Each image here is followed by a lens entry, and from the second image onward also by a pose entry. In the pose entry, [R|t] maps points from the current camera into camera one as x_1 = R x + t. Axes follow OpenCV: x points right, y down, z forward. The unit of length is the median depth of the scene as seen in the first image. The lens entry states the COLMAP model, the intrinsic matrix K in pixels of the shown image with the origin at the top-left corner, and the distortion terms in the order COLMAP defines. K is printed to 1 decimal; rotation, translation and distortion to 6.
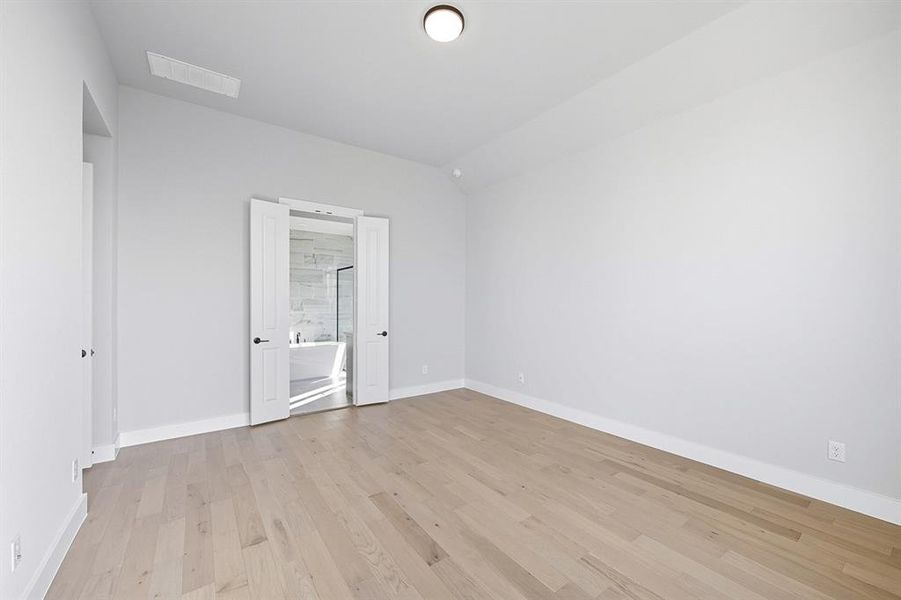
lens RADIAL K [[357.6, 0, 451.7], [0, 357.6, 300.7], [0, 0, 1]] dist [-0.000832, 0.000026]
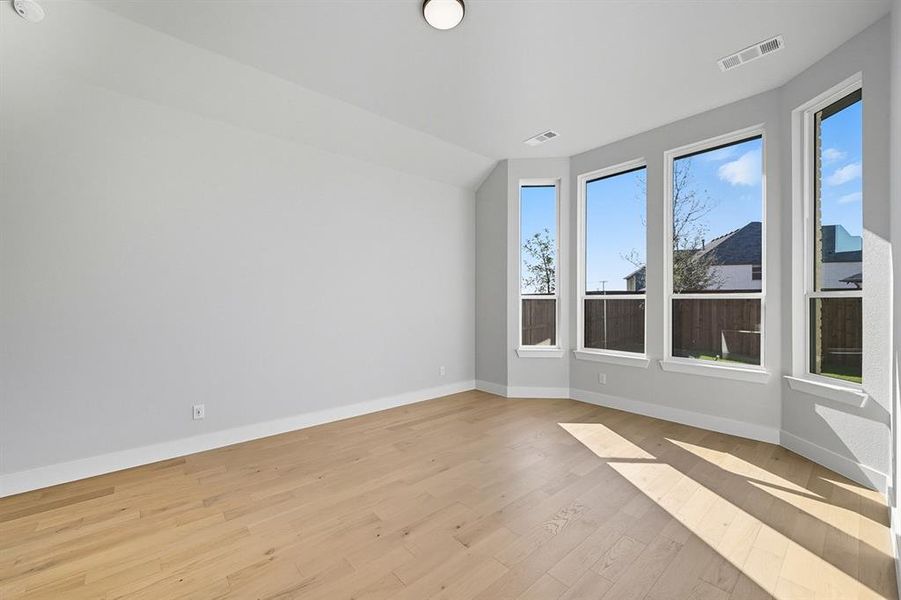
lens RADIAL K [[357.6, 0, 451.7], [0, 357.6, 300.7], [0, 0, 1]] dist [-0.000832, 0.000026]
pose [[-0.098005, 0.000928, 0.995186, -0.834341], [-0.005099, 0.999986, -0.001434, 0.002549], [-0.995173, -0.005215, -0.097999, 0.915689]]
